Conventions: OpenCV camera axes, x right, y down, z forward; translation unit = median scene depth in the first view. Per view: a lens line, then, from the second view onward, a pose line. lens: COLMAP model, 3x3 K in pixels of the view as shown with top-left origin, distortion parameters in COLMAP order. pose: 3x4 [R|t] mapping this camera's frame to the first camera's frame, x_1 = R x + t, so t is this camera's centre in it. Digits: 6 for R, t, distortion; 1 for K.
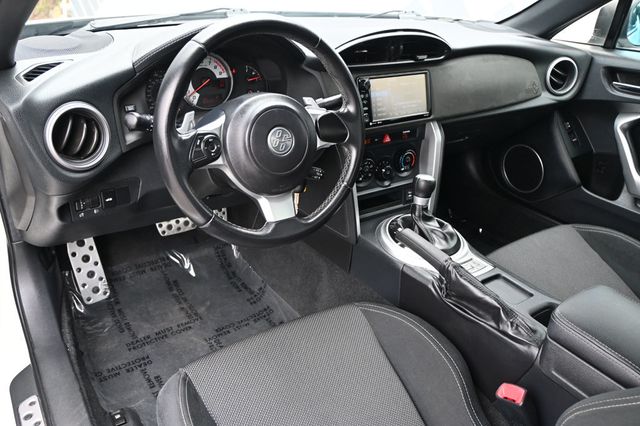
lens RADIAL K [[501.3, 0, 320.2], [0, 501.3, 213.4], [0, 0, 1]] dist [-0.028830, -0.006215]
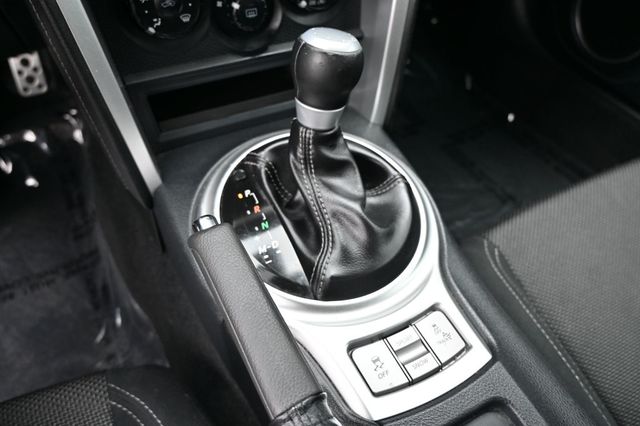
lens RADIAL K [[453.4, 0, 318.5], [0, 453.4, 213.5], [0, 0, 1]] dist [-0.019020, 0.002045]
pose [[0.992764, 0.096052, -0.072061, 0.256986], [-0.063331, 0.928697, 0.365391, -0.082154], [0.102020, -0.358184, 0.928061, 0.777307]]
